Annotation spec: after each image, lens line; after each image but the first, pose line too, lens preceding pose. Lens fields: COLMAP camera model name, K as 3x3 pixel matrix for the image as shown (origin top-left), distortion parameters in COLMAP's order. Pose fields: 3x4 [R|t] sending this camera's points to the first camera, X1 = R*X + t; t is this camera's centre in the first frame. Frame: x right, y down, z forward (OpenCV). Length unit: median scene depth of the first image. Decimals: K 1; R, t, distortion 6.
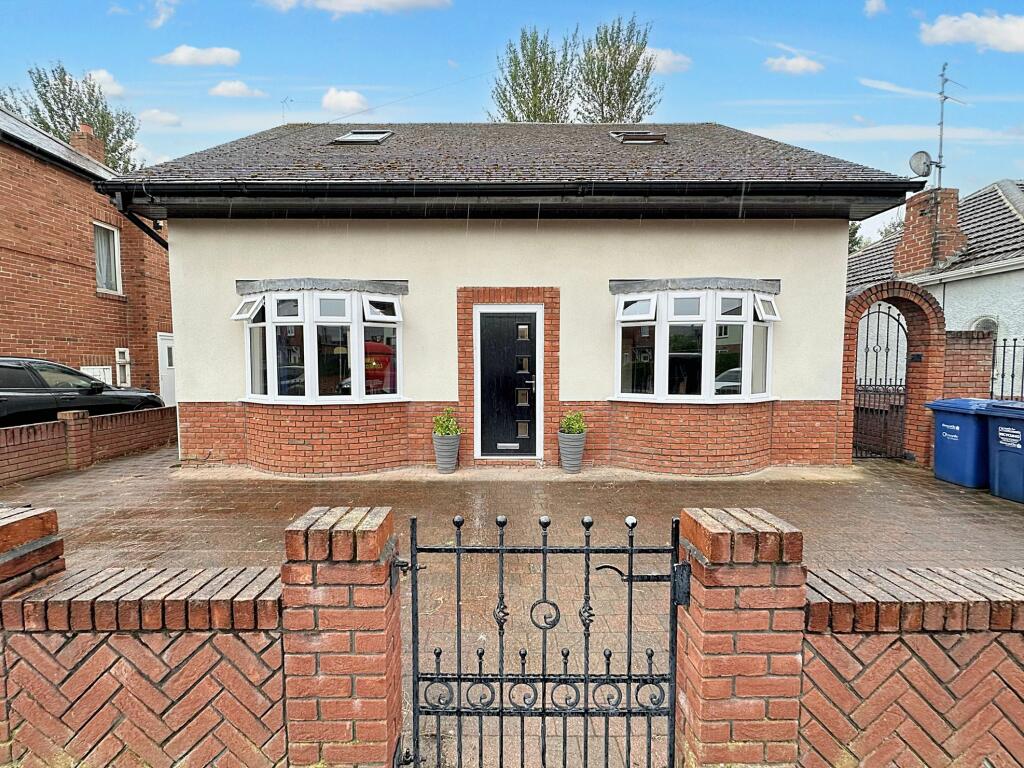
lens RADIAL K [[410.1, 0, 505.8], [0, 410.1, 385.7], [0, 0, 1]] dist [-0.002515, -0.000197]
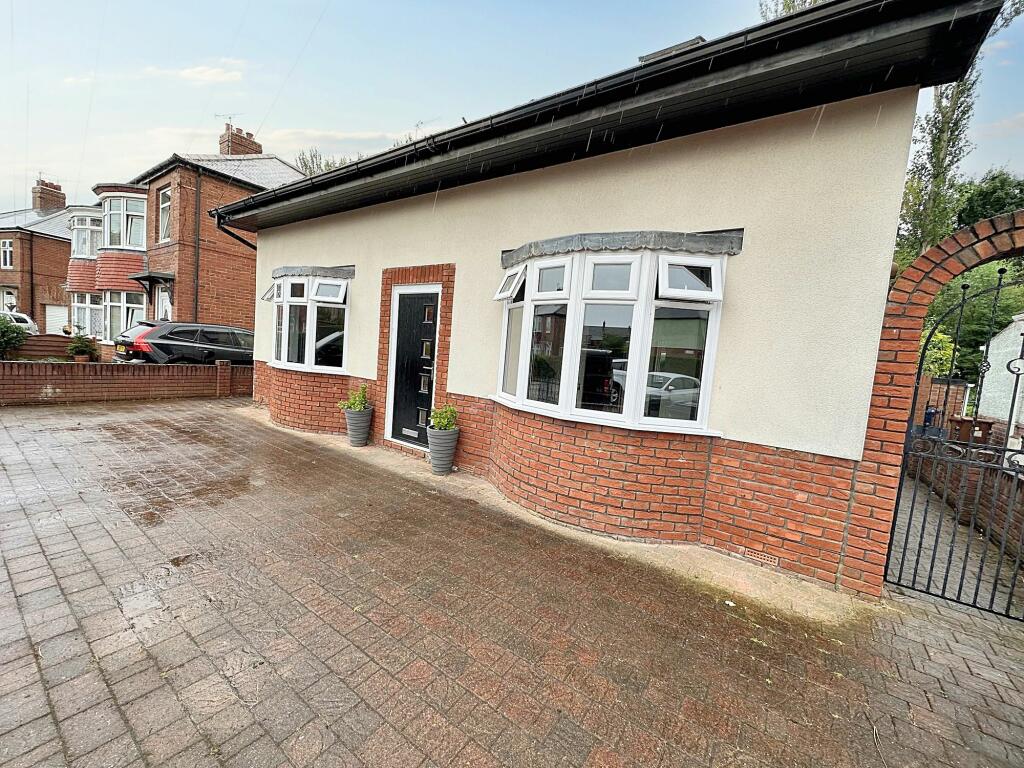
lens RADIAL K [[410.1, 0, 509.6], [0, 410.1, 383.9], [0, 0, 1]] dist [-0.002515, -0.000197]
pose [[0.814728, 0.113007, -0.568725, 0.742897], [-0.116319, 0.992740, 0.030627, -0.023291], [0.568057, 0.041200, 0.821957, 0.346716]]
